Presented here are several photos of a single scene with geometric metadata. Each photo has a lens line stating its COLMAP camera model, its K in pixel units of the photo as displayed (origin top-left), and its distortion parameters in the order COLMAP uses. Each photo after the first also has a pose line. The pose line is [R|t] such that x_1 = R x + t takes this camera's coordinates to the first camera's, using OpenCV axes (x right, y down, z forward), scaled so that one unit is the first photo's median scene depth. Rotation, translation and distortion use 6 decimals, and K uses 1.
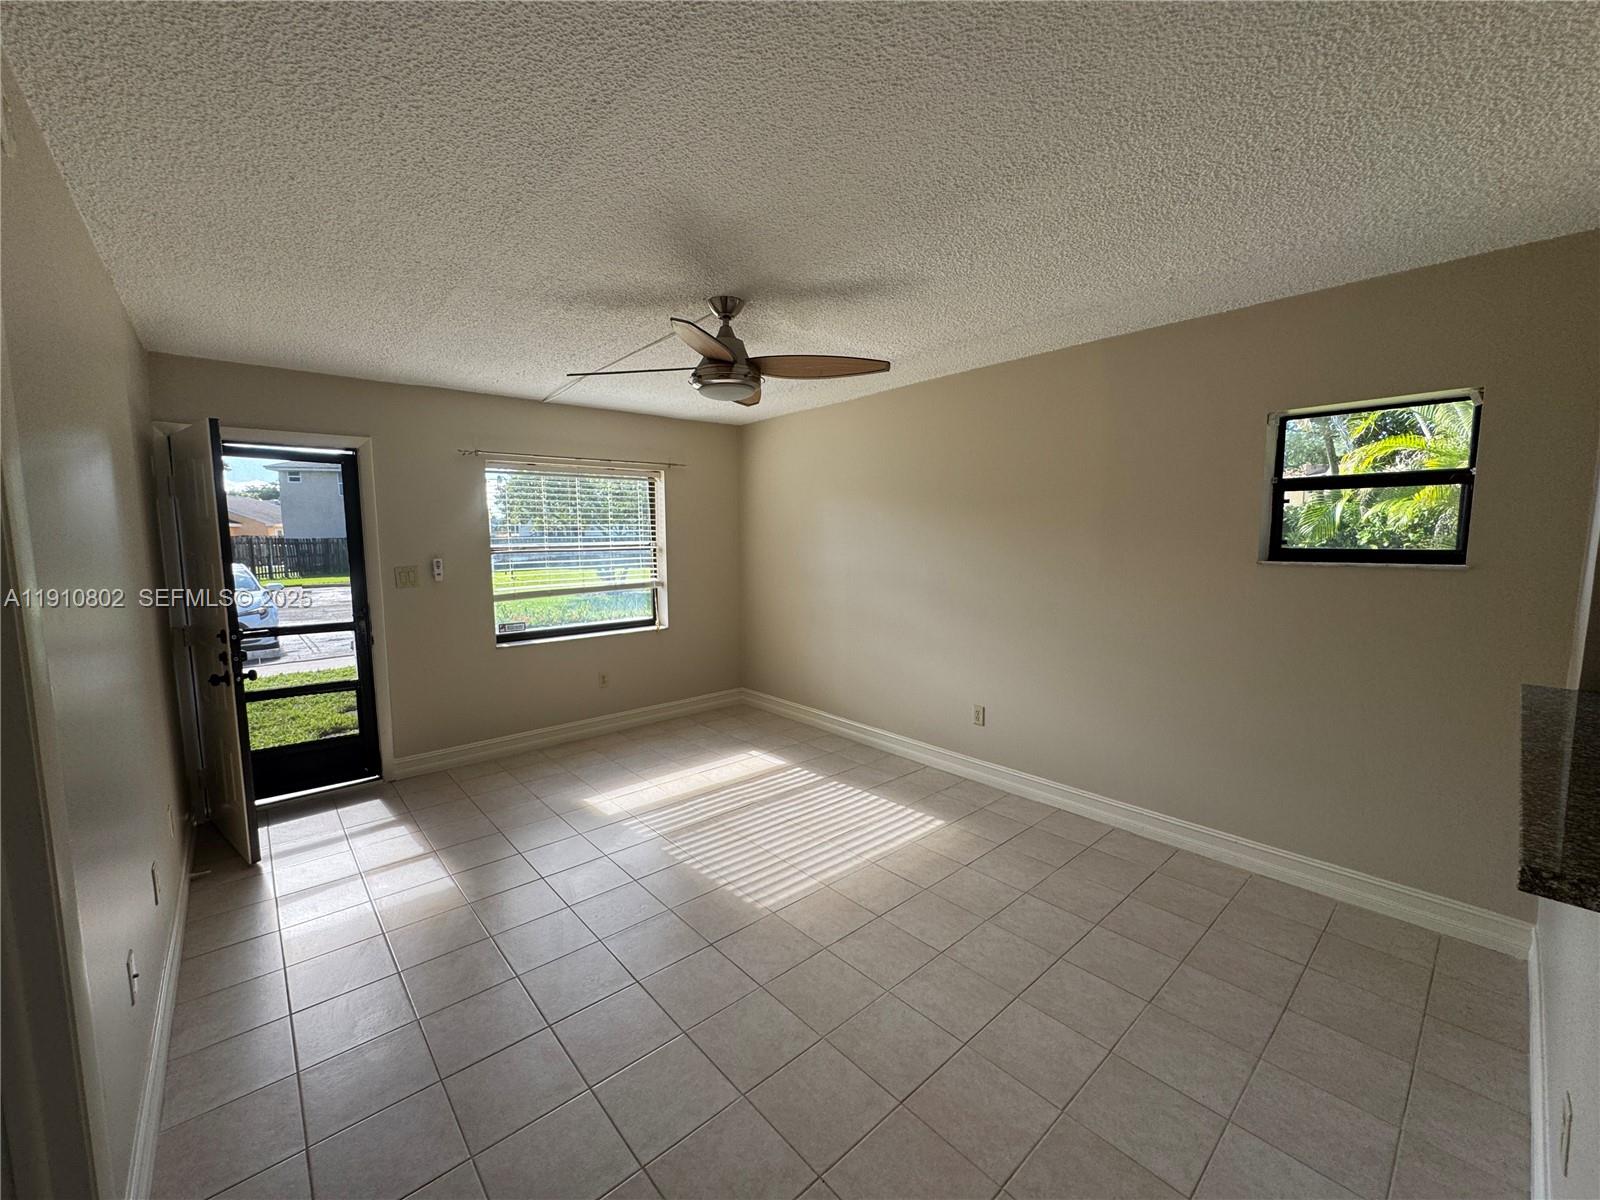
lens RADIAL K [[639.3, 0, 801.4], [0, 639.3, 598.4], [0, 0, 1]] dist [-0.003480, 0.000814]
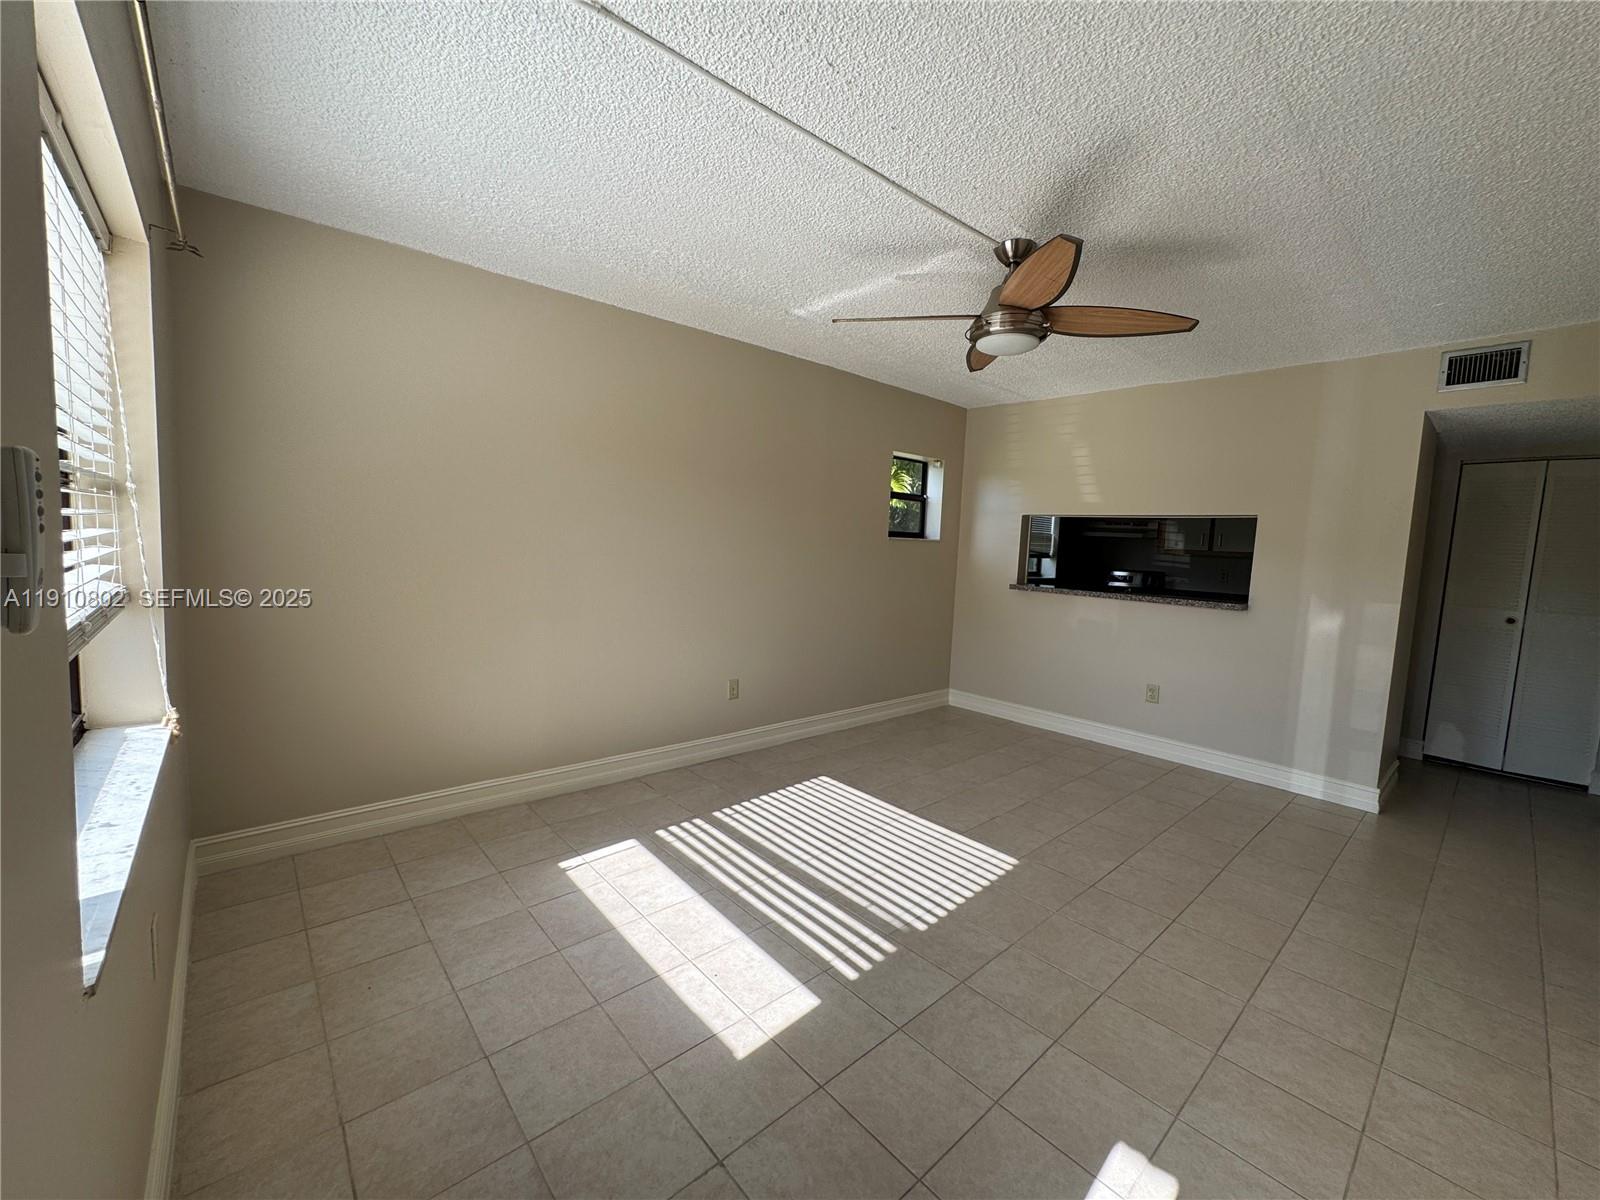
lens RADIAL K [[639.3, 0, 796.5], [0, 639.3, 595.1], [0, 0, 1]] dist [-0.003480, 0.000814]
pose [[0.010096, -0.086780, 0.996176, -0.681914], [0.059804, 0.994496, 0.086028, -0.040865], [-0.998159, 0.058707, 0.015231, 0.841289]]
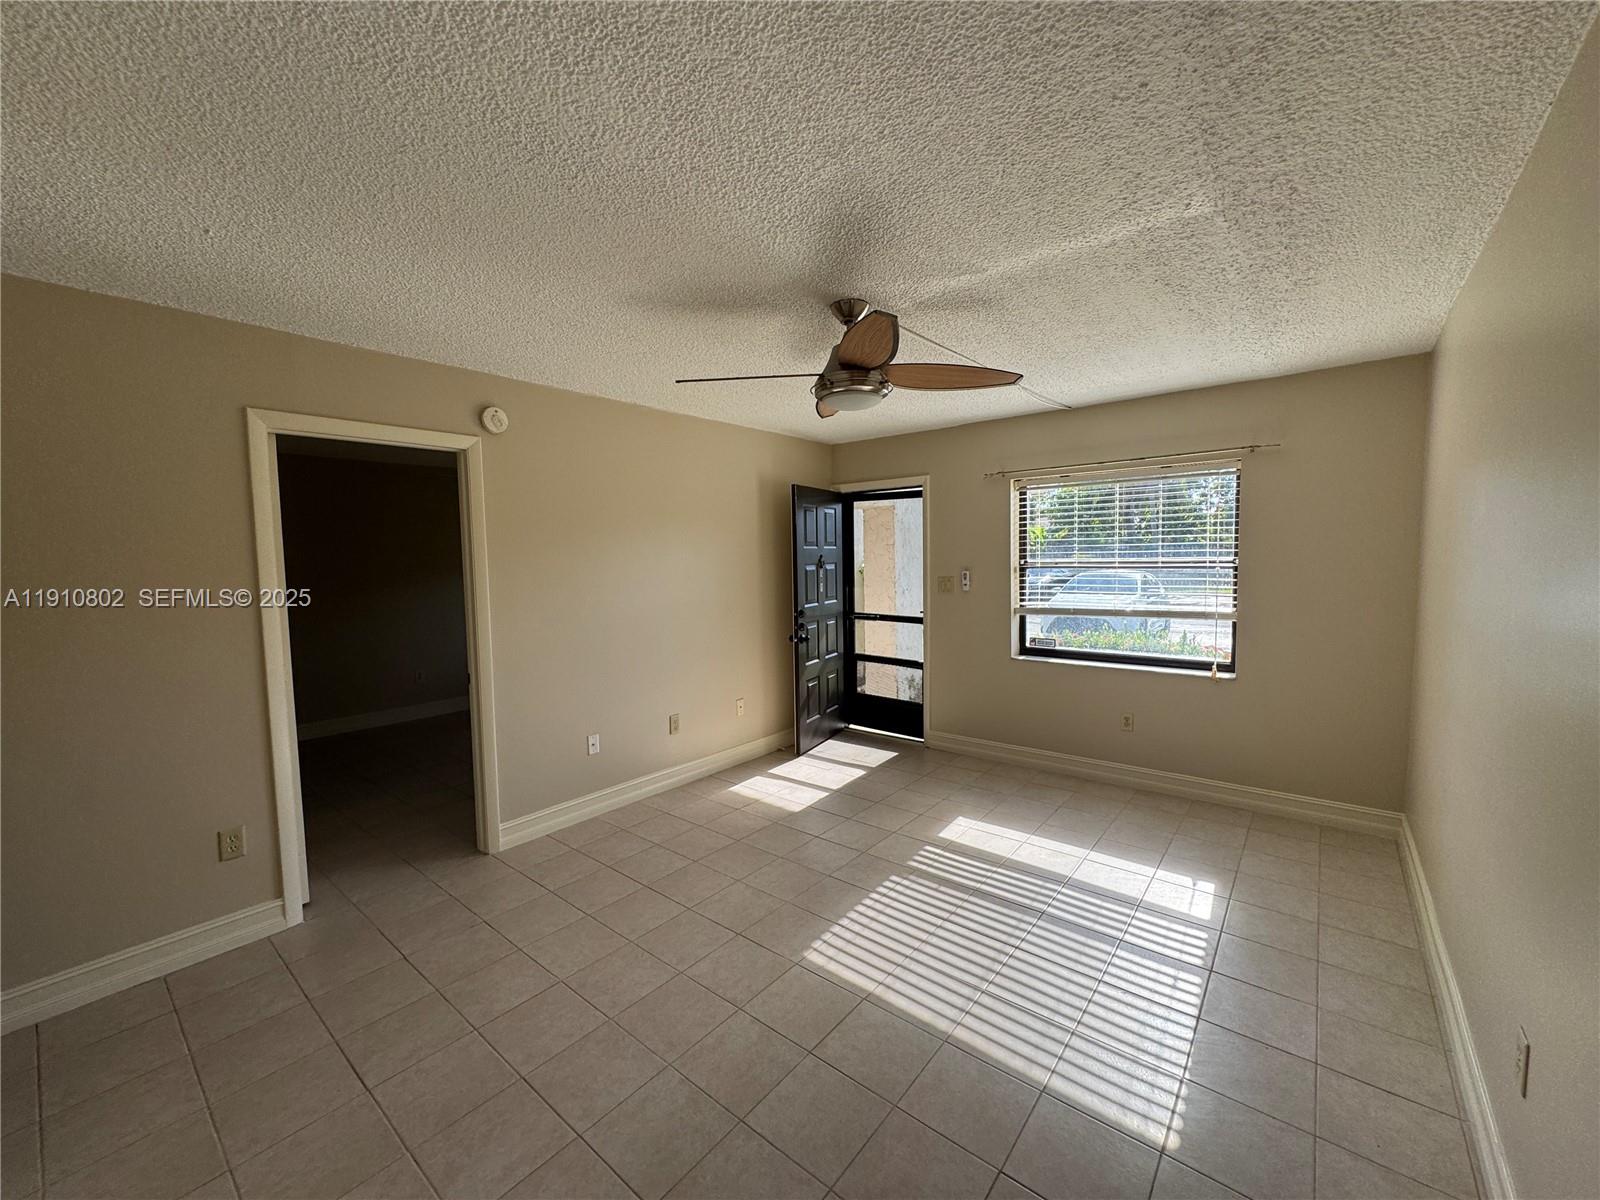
lens RADIAL K [[639.3, 0, 795.6], [0, 639.3, 599.4], [0, 0, 1]] dist [-0.003480, 0.000814]
pose [[0.152308, 0.074243, -0.985541, 0.519941], [-0.083951, 0.994543, 0.061947, -0.056373], [0.984761, 0.073302, 0.157710, 0.510016]]
